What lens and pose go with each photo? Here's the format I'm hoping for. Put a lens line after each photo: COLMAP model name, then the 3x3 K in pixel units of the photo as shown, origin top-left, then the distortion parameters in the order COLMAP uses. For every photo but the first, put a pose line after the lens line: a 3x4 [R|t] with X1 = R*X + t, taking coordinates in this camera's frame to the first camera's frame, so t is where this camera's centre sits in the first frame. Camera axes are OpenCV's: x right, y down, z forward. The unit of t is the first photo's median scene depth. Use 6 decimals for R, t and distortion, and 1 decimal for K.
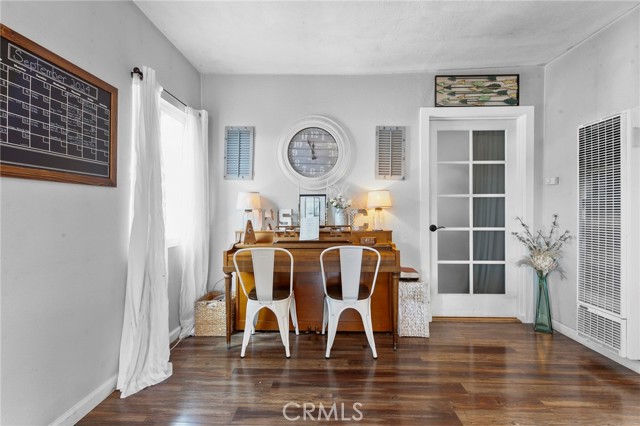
lens RADIAL K [[294.4, 0, 320.0], [0, 294.4, 213.0], [0, 0, 1]] dist [-0.003595, -0.000360]
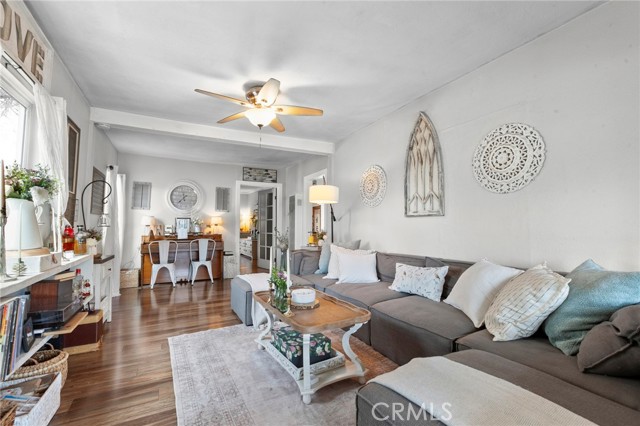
lens RADIAL K [[294.4, 0, 320.0], [0, 294.4, 213.0], [0, 0, 1]] dist [-0.003595, -0.000360]
pose [[0.877337, 0.022430, 0.479350, -0.178153], [0.005369, 0.998386, -0.056544, 0.026293], [-0.479844, 0.052181, 0.875800, -1.308238]]
